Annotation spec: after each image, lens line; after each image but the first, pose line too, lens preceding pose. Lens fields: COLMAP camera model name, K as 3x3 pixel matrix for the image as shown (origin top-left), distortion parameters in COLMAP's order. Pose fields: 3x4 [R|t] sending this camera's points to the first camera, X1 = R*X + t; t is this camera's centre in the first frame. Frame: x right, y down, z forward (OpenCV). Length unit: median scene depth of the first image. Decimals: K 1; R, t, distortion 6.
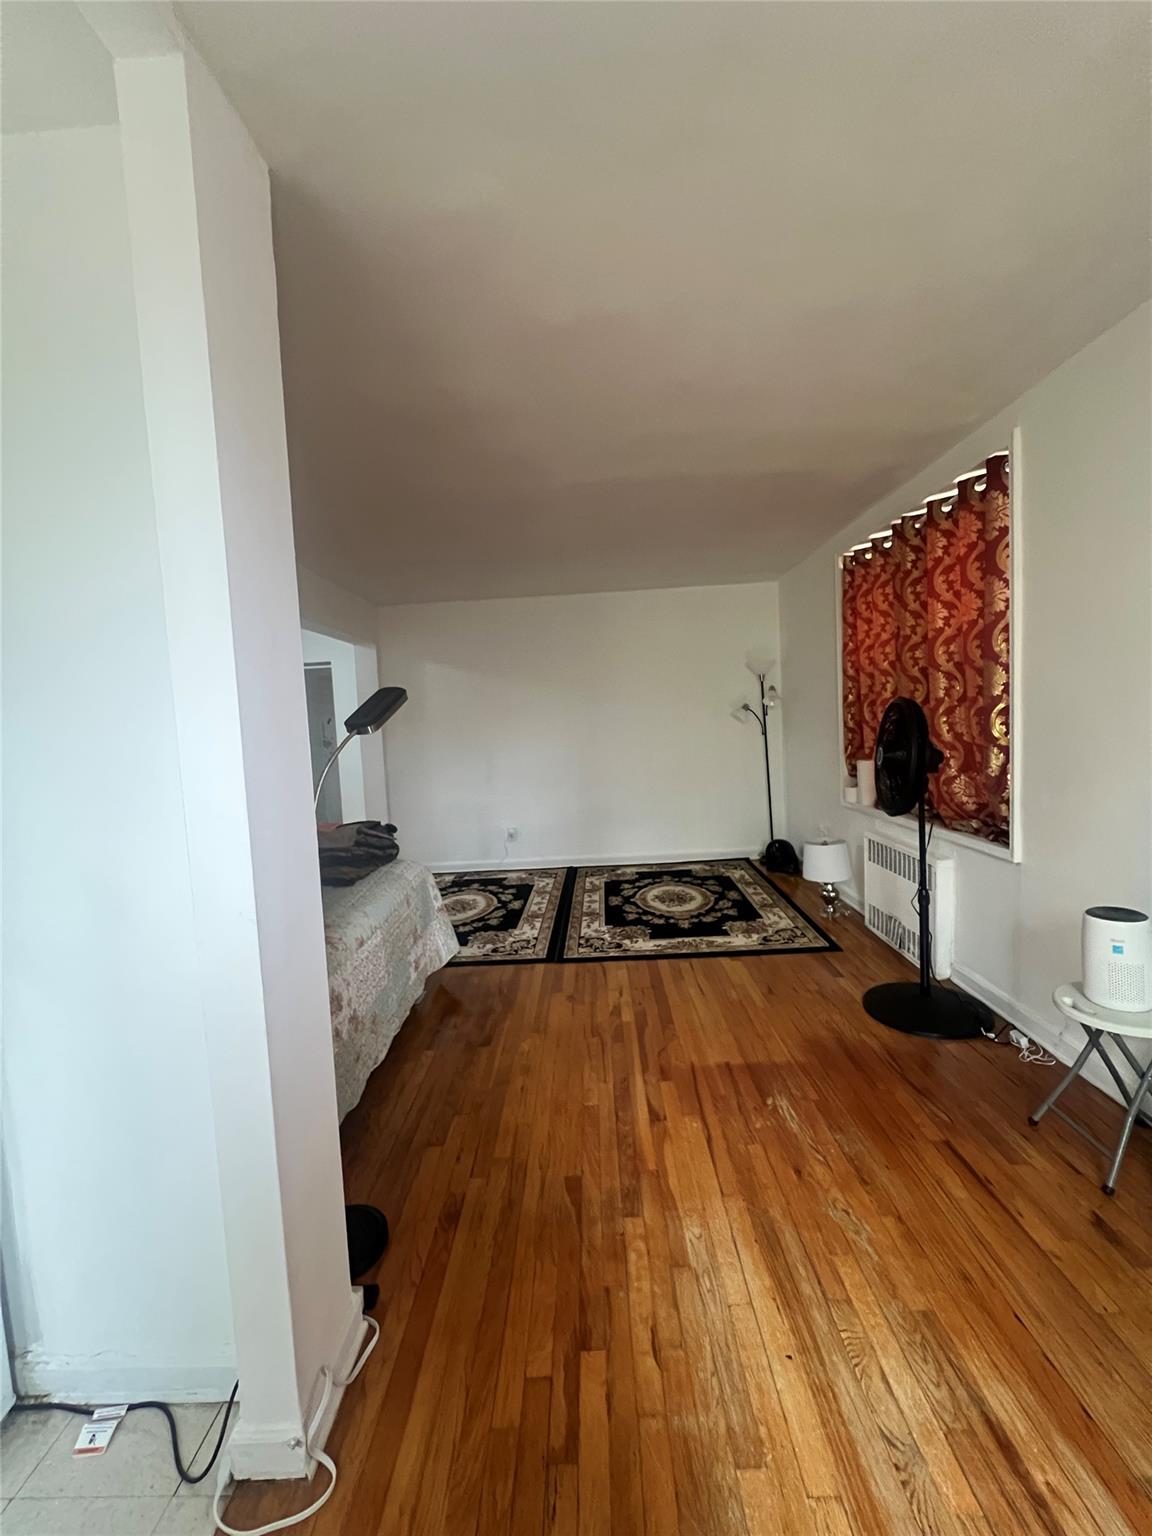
lens RADIAL K [[619.5, 0, 578.9], [0, 619.5, 768.6], [0, 0, 1]] dist [-0.005279, 0.000906]
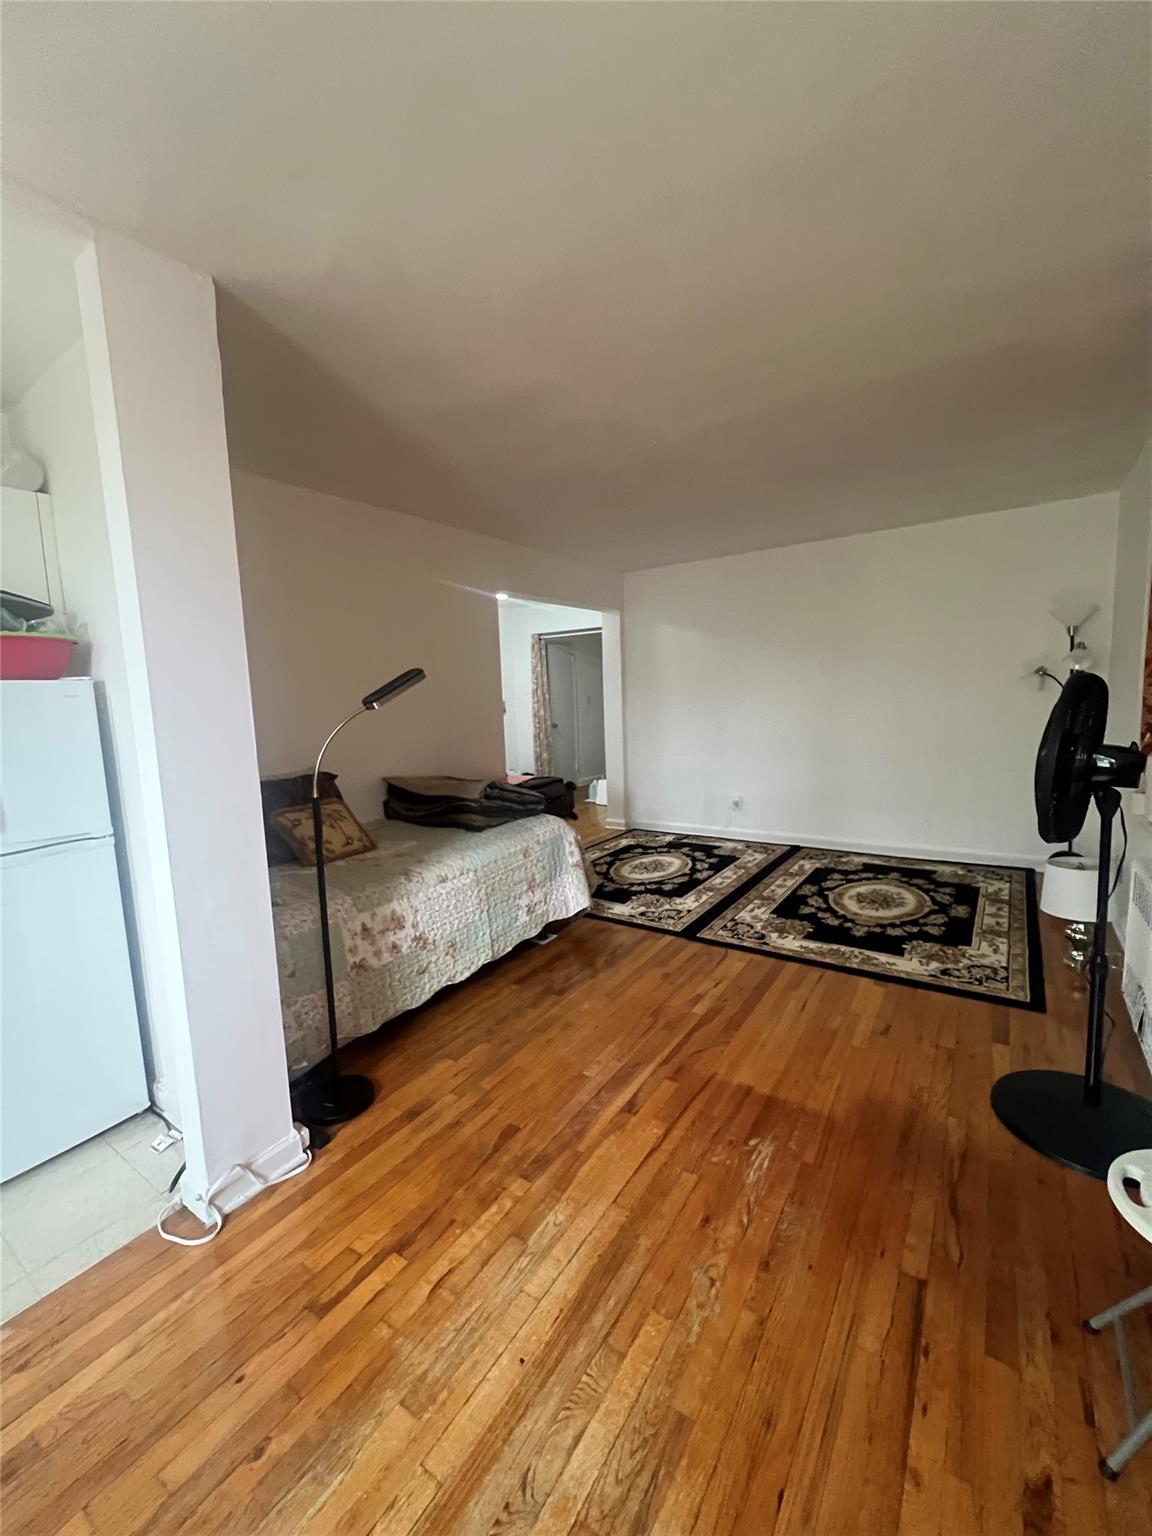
lens RADIAL K [[619.5, 0, 578.9], [0, 619.5, 768.6], [0, 0, 1]] dist [-0.005279, 0.000906]
pose [[0.838458, 0.085310, -0.538247, 0.351345], [-0.045878, 0.995215, 0.086272, -0.033947], [0.543031, -0.047642, 0.838360, 0.105956]]
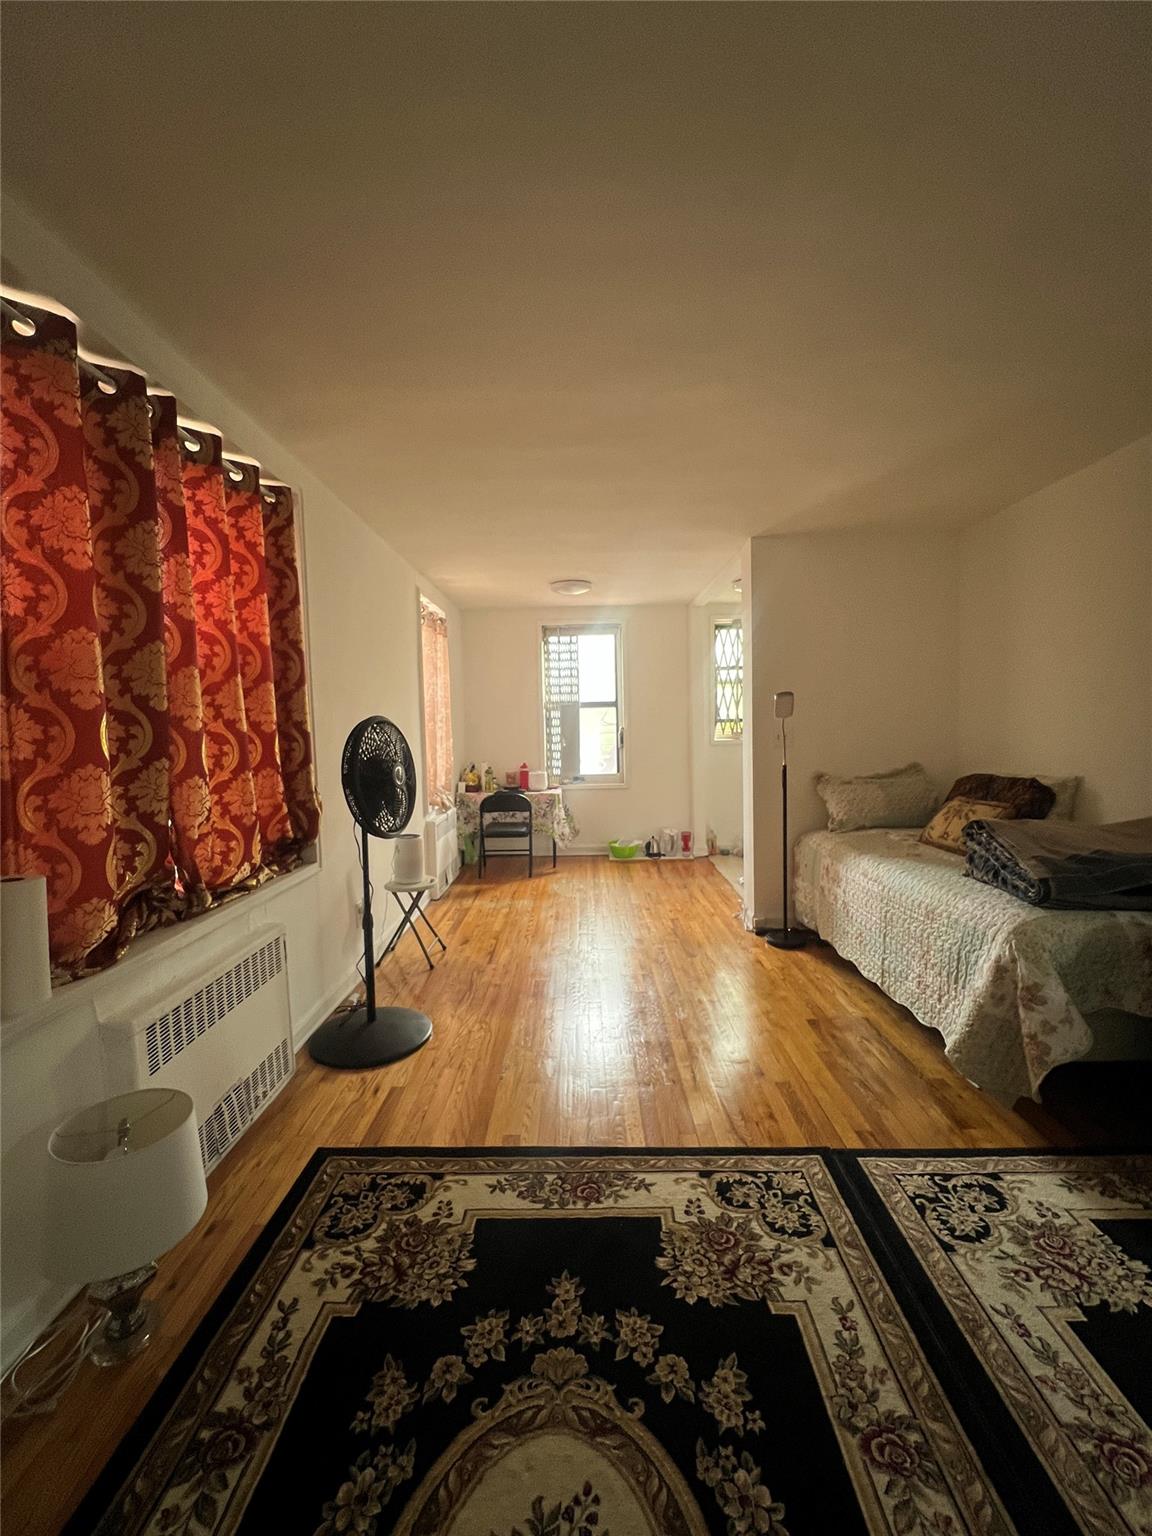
lens RADIAL K [[619.5, 0, 578.9], [0, 619.5, 768.6], [0, 0, 1]] dist [-0.005279, 0.000906]
pose [[-0.997399, 0.072015, -0.003041, 0.173659], [0.070812, 0.986858, 0.145250, -0.124167], [0.013461, 0.144657, -0.989390, 1.605787]]
